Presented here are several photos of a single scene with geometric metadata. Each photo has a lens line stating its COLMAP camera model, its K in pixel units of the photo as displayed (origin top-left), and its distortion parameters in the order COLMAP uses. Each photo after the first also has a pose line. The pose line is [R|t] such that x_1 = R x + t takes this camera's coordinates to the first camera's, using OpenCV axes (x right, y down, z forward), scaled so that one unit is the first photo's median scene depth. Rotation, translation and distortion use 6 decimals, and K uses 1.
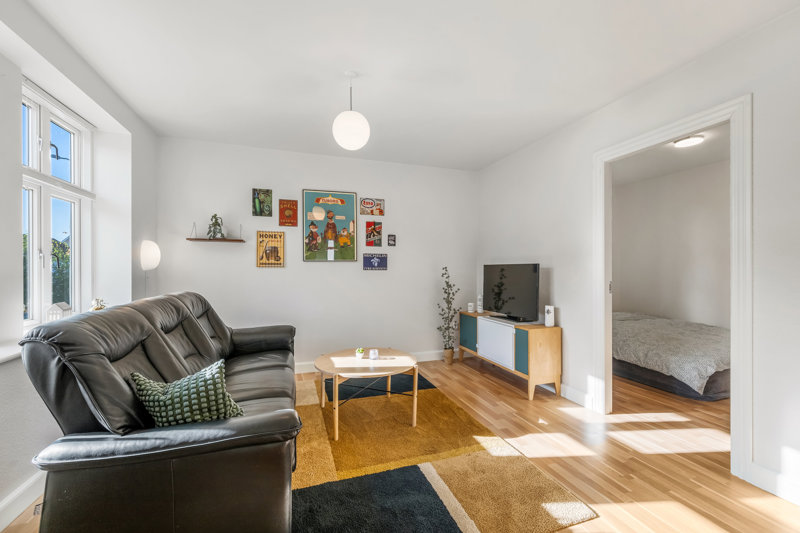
lens RADIAL K [[331.1, 0, 400.8], [0, 331.1, 270.3], [0, 0, 1]] dist [0.001435, -0.000006]
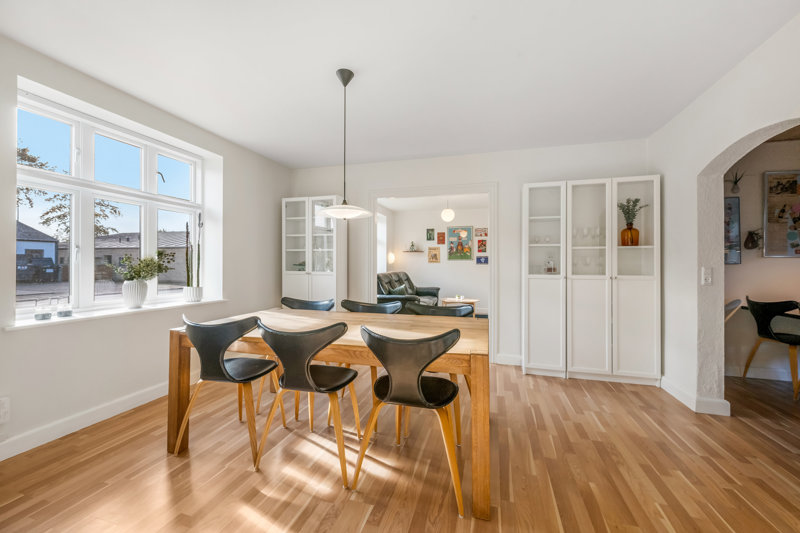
lens RADIAL K [[313.2, 0, 399.6], [0, 313.2, 263.4], [0, 0, 1]] dist [-0.000387, -0.000063]
pose [[0.813194, 0.002323, -0.581988, 0.659713], [-0.007912, 0.999944, -0.007064, 0.012357], [0.581939, 0.010349, 0.813167, -0.874321]]
